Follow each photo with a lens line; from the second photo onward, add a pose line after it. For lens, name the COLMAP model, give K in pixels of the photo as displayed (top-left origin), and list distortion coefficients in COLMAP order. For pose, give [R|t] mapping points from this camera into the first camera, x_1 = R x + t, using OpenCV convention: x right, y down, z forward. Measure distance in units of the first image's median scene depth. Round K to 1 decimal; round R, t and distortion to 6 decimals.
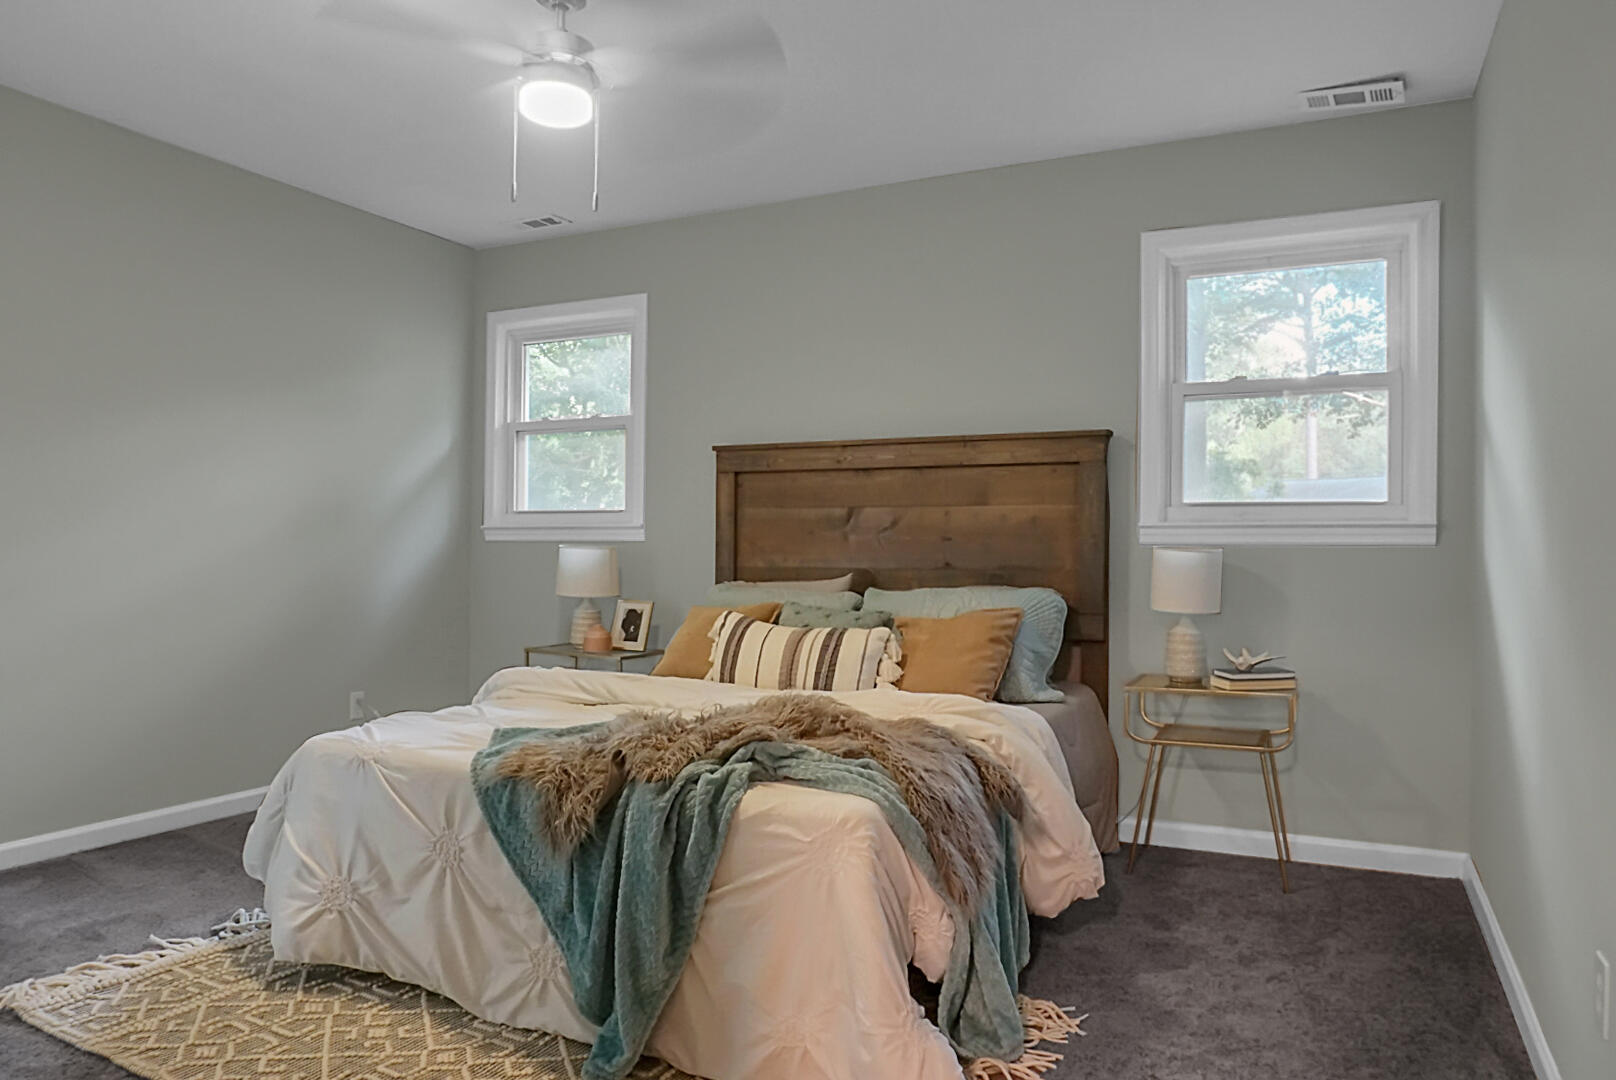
lens RADIAL K [[1093.8, 0, 835.2], [0, 1093.8, 558.8], [0, 0, 1]] dist [-0.037979, 0.001493]
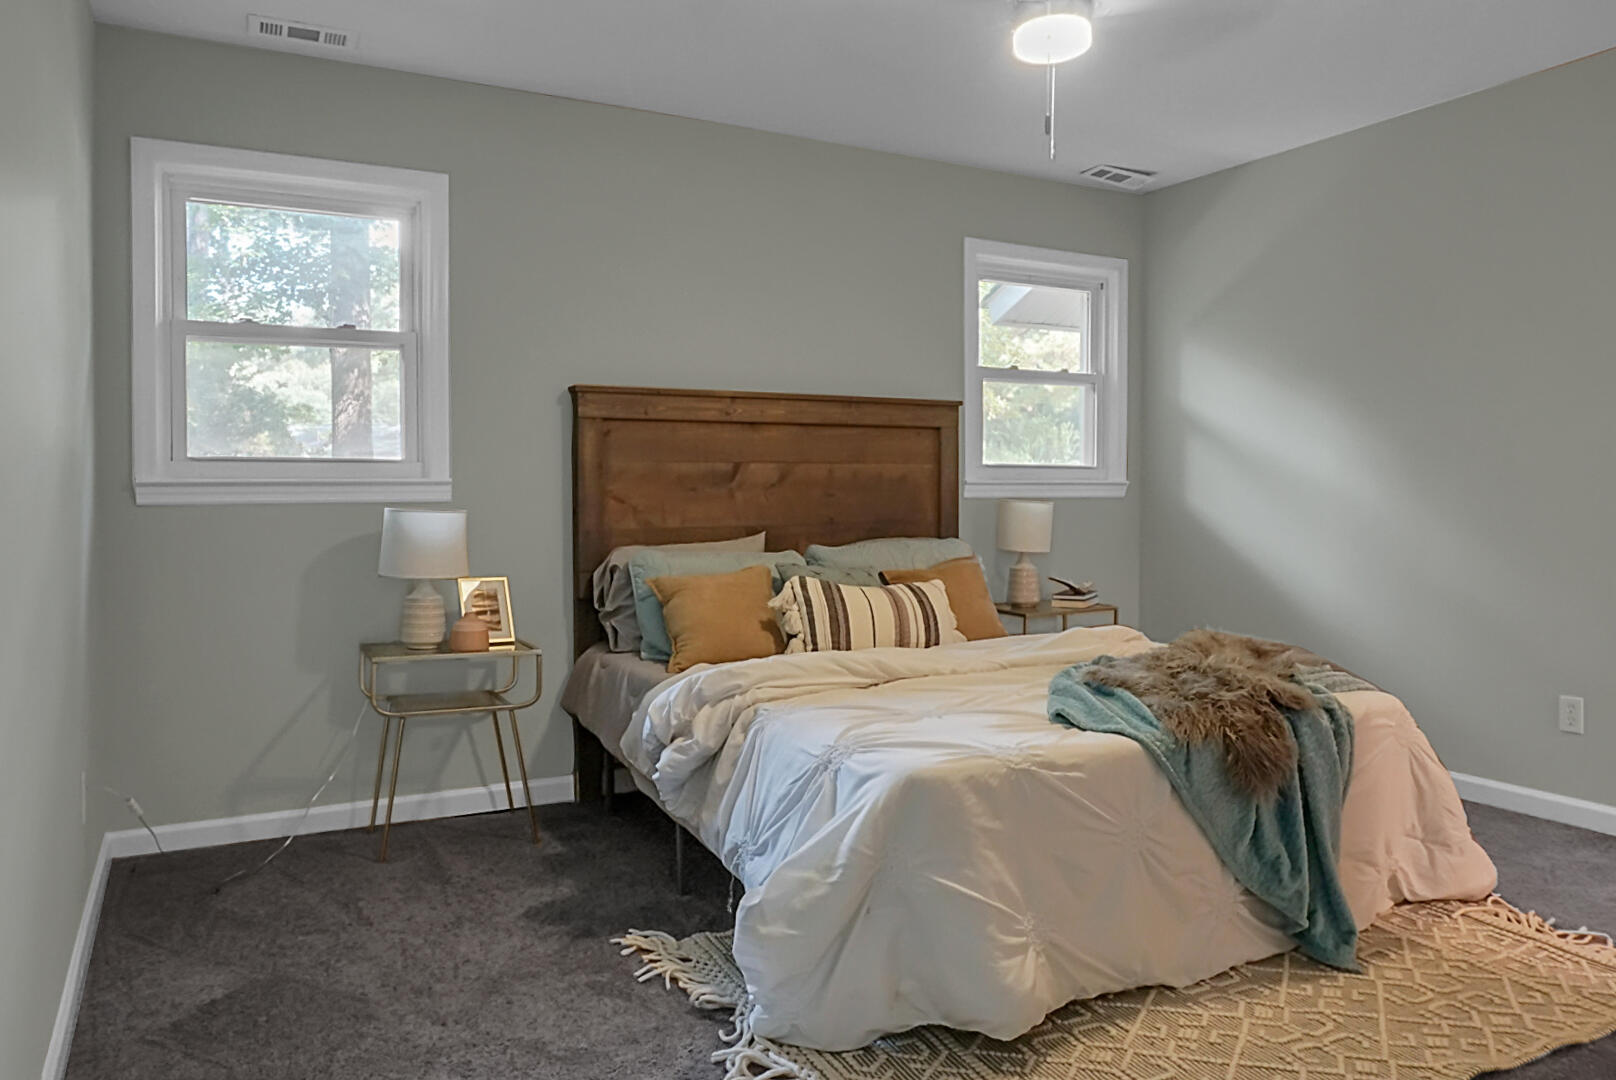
lens RADIAL K [[1126.7, 0, 807.1], [0, 1126.7, 520.9], [0, 0, 1]] dist [-0.025055, -0.000308]
pose [[0.579157, -0.024304, 0.814854, -0.750009], [0.022126, 0.999656, 0.014090, -0.008997], [-0.814916, 0.009869, 0.579495, 0.386838]]
